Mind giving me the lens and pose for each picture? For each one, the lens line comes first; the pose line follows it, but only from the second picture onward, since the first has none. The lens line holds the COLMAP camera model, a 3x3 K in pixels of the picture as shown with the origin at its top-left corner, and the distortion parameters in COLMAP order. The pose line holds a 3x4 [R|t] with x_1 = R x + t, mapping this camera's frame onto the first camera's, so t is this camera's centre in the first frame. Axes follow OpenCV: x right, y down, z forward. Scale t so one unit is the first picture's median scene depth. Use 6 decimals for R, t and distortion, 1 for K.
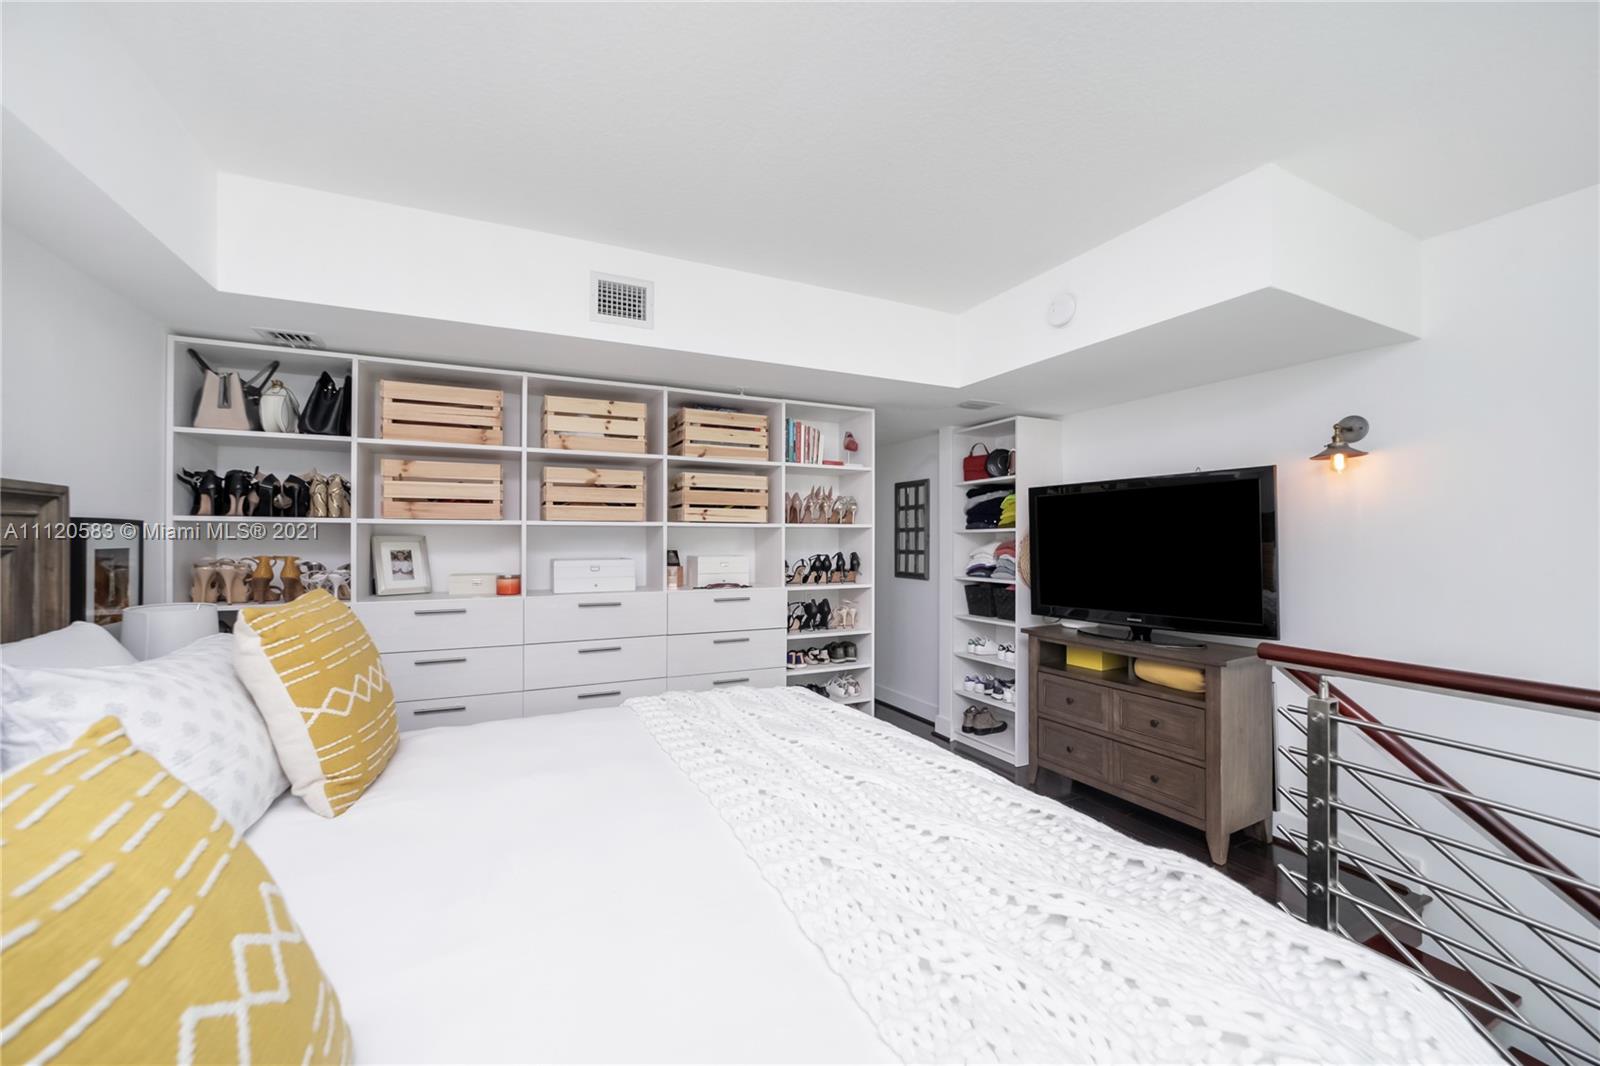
lens RADIAL K [[623.4, 0, 799.3], [0, 623.4, 531.9], [0, 0, 1]] dist [-0.007282, 0.002325]
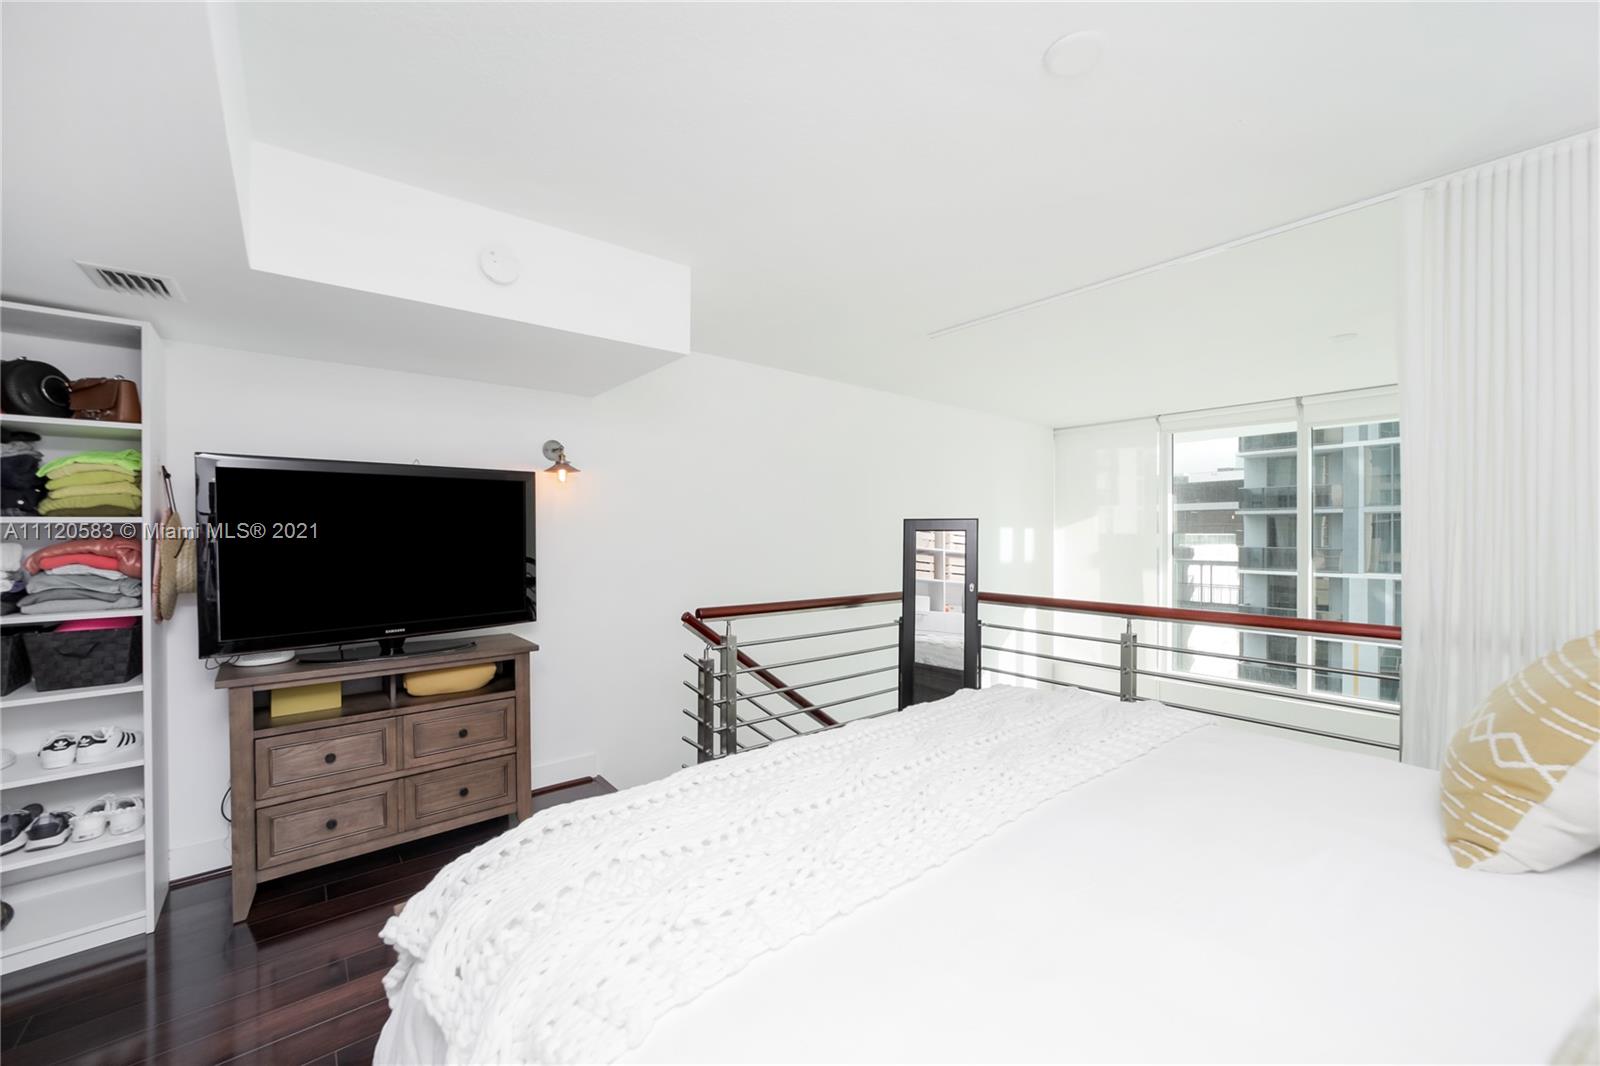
lens RADIAL K [[623.4, 0, 805.7], [0, 623.4, 534.1], [0, 0, 1]] dist [-0.007282, 0.002325]
pose [[-0.217421, -0.004305, 0.976069, -0.413247], [-0.009047, 0.999956, 0.002395, 0.002353], [-0.976036, -0.008309, -0.217450, 0.645997]]
